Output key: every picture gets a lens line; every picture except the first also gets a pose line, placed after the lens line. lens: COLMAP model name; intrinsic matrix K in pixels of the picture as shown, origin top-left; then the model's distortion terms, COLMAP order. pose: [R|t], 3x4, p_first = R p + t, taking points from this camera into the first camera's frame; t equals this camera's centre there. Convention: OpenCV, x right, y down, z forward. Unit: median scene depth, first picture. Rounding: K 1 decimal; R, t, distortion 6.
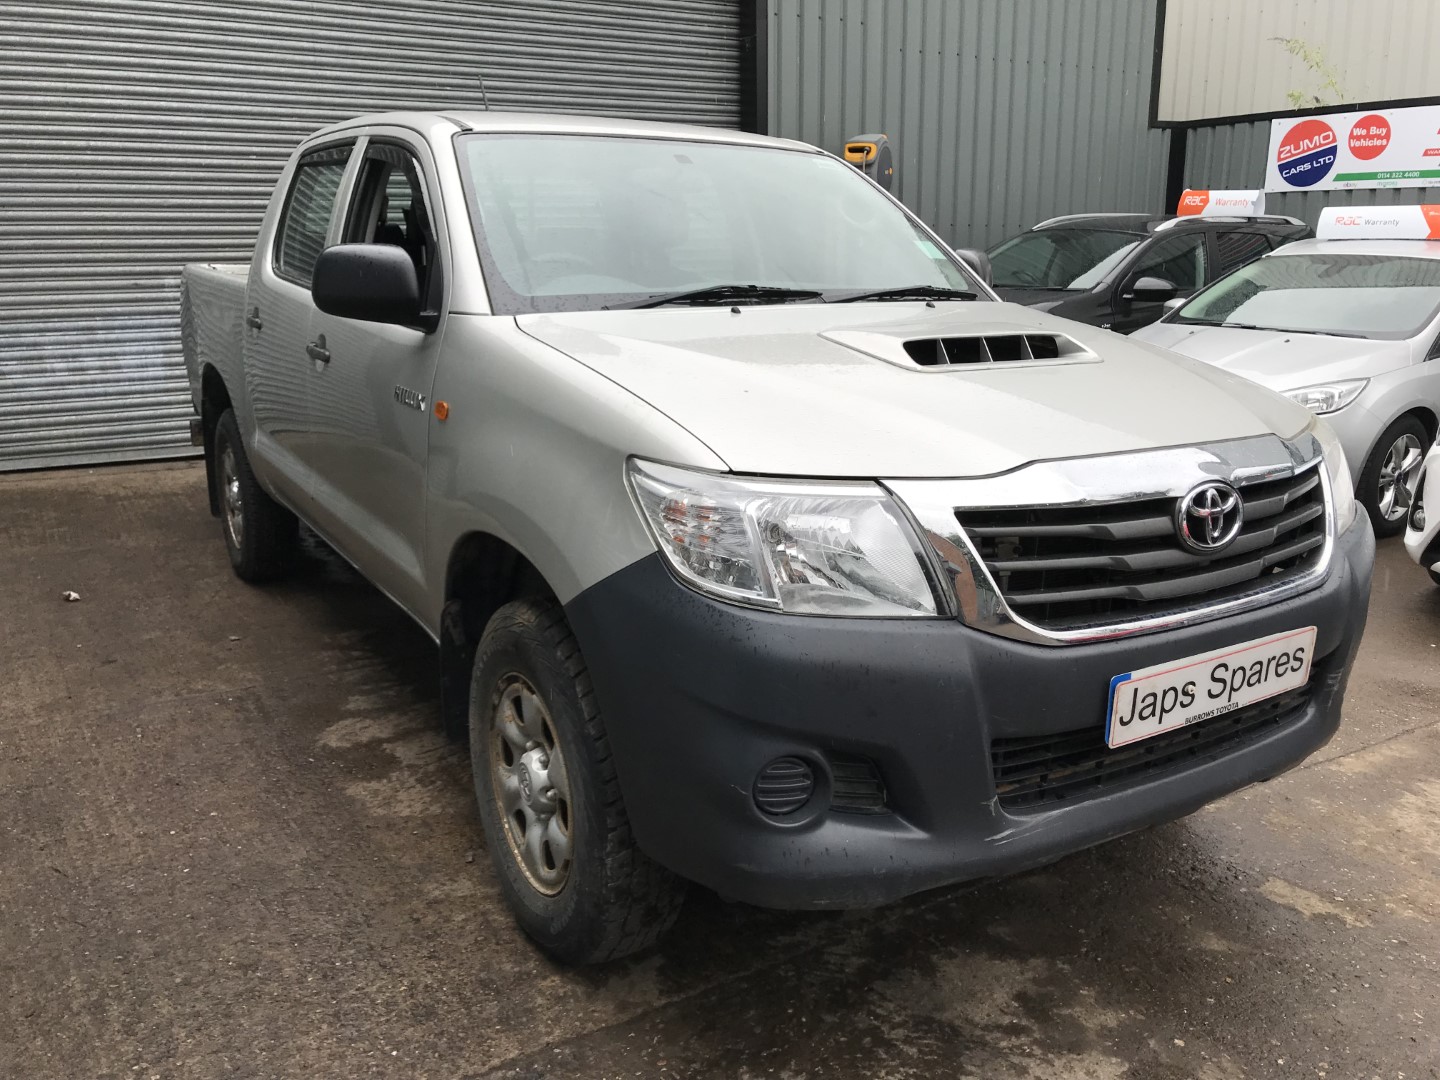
lens RADIAL K [[1168.6, 0, 720.8], [0, 1168.6, 546.5], [0, 0, 1]] dist [0.014740, 0.004376]
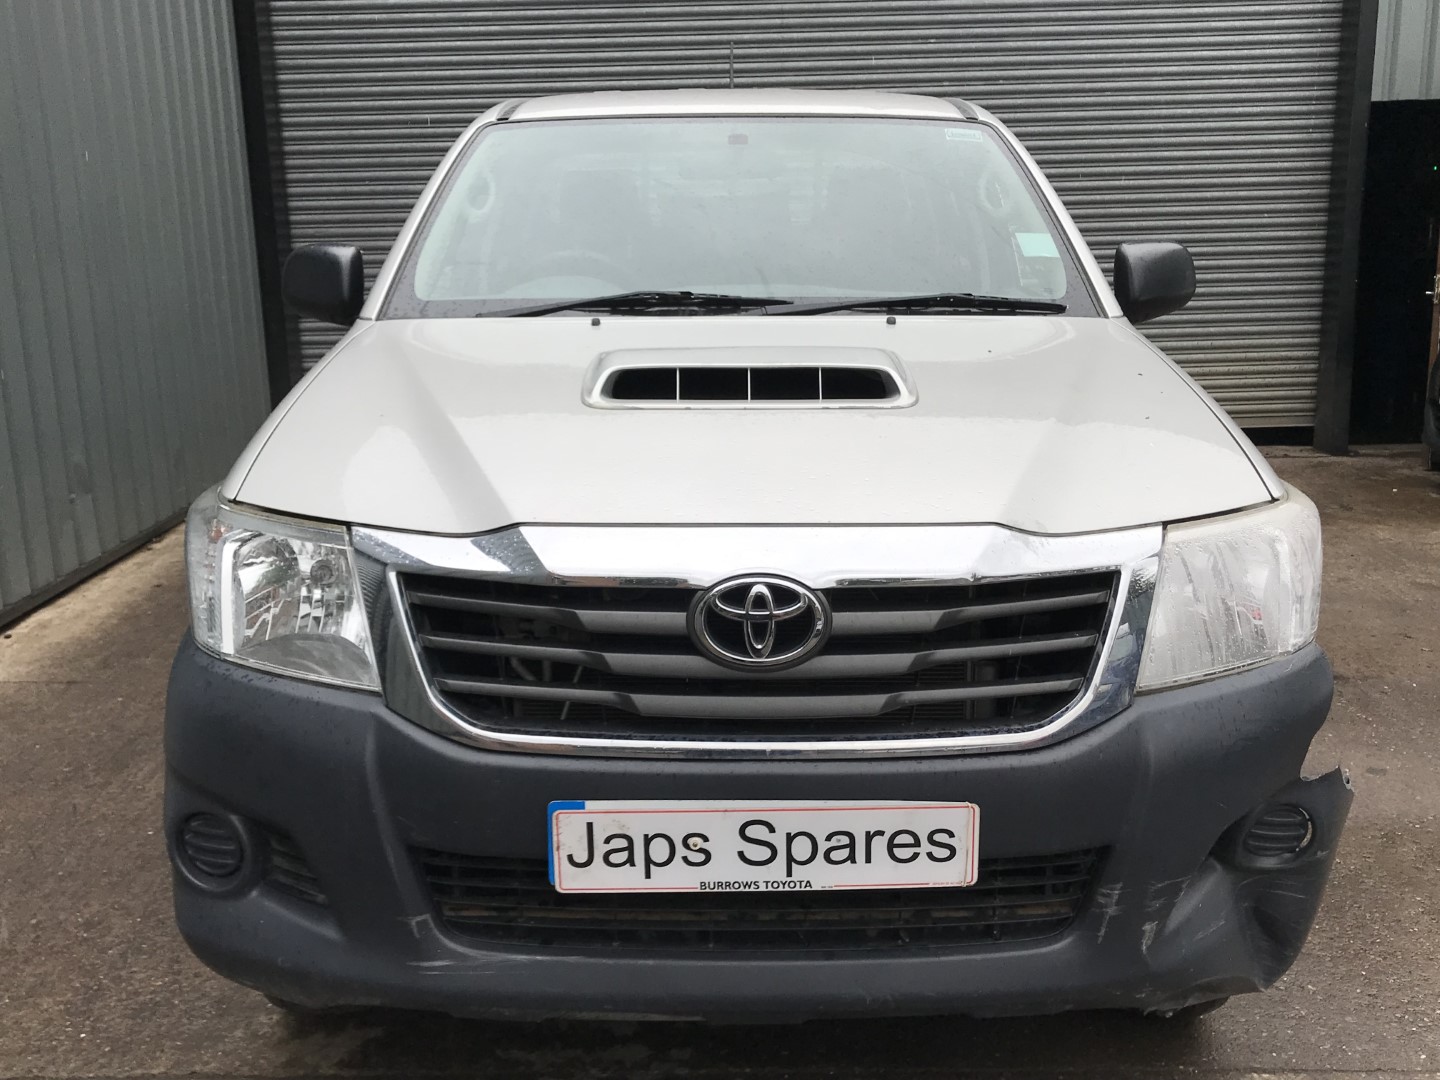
lens RADIAL K [[1424.4, 0, 707.8], [0, 1424.4, 534.9], [0, 0, 1]] dist [0.016976, 0.000000]
pose [[0.848941, 0.106191, -0.517710, 0.819768], [-0.121101, 0.992627, 0.005022, -0.077851], [0.514426, 0.058432, 0.855542, 0.192145]]
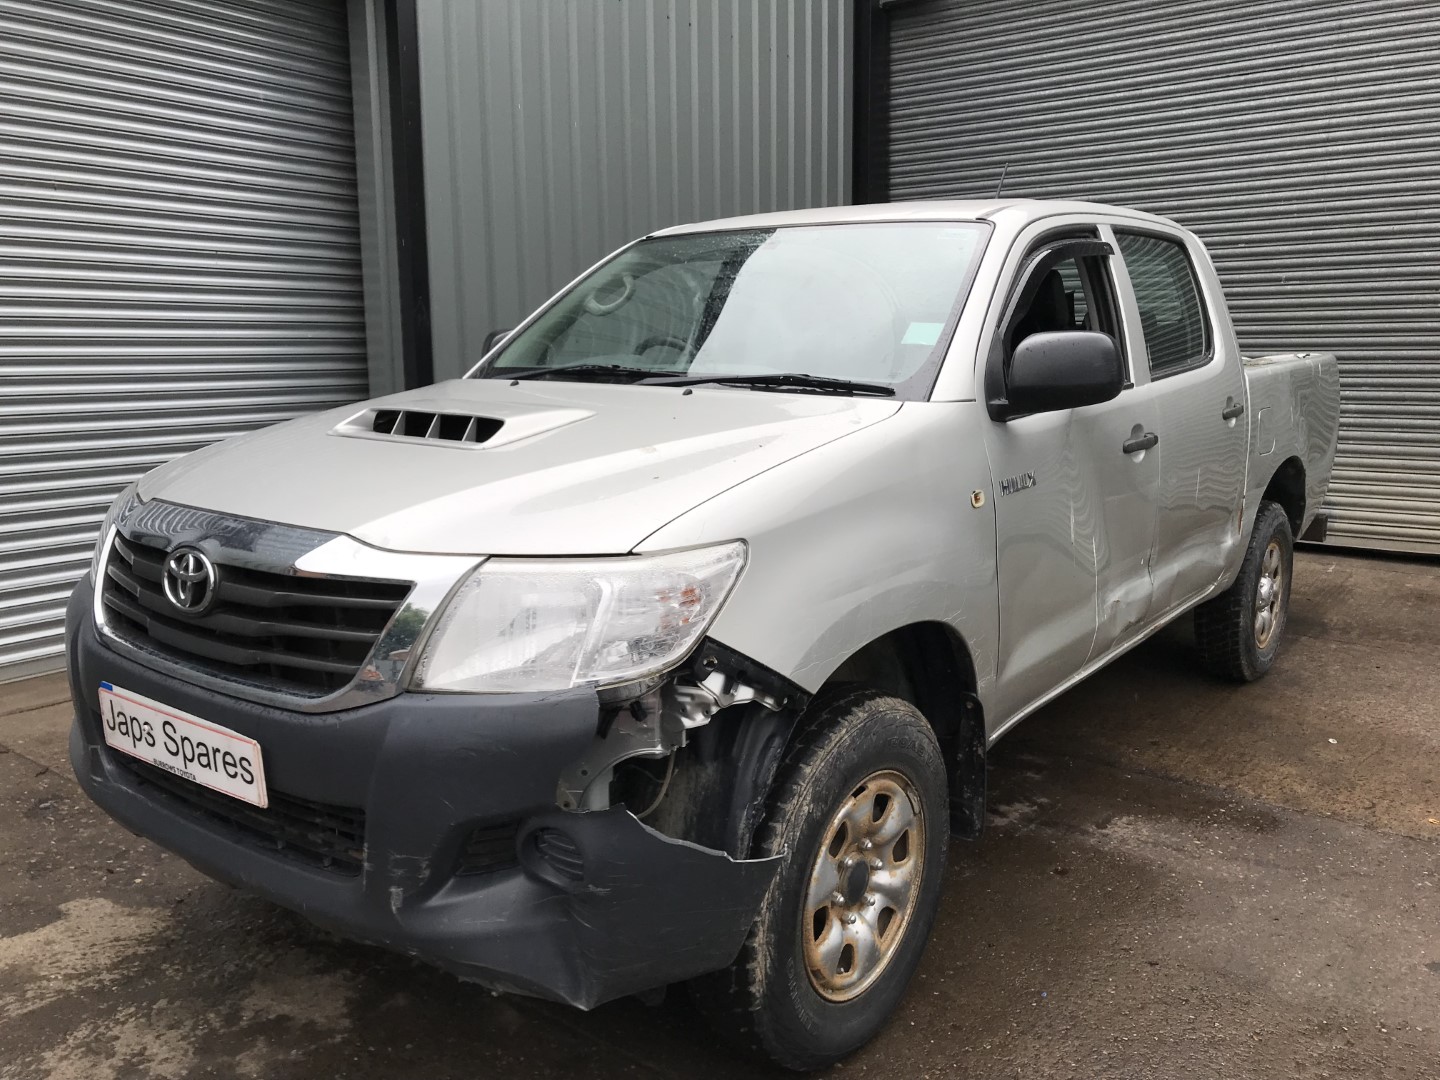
lens RADIAL K [[1168.6, 0, 721.4], [0, 1168.6, 536.8], [0, 0, 1]] dist [0.014740, 0.004376]
pose [[0.354702, 0.158126, -0.921511, 1.481525], [-0.231909, 0.969675, 0.077126, -0.244479], [0.905762, 0.186350, 0.380617, 0.982551]]
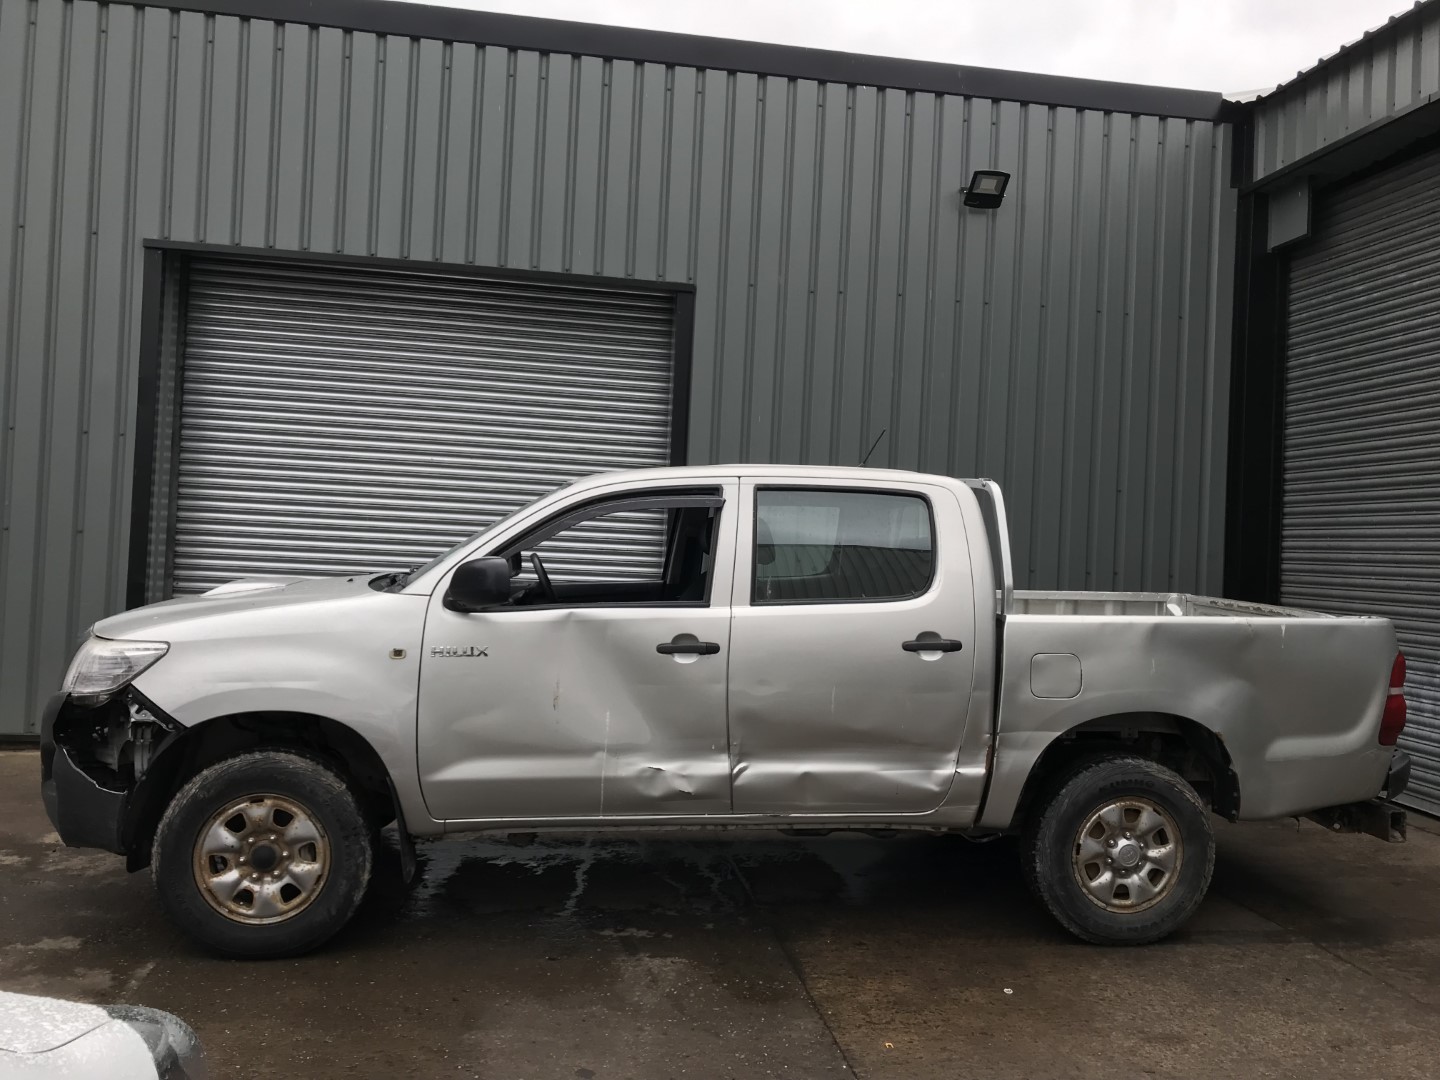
lens RADIAL K [[1168.6, 0, 724.1], [0, 1168.6, 536.0], [0, 0, 1]] dist [0.014740, 0.004376]
pose [[-0.387133, -0.018844, -0.921831, 2.293115], [-0.271968, 0.957641, 0.094639, -0.980057], [0.881000, 0.287347, -0.375859, 3.540743]]
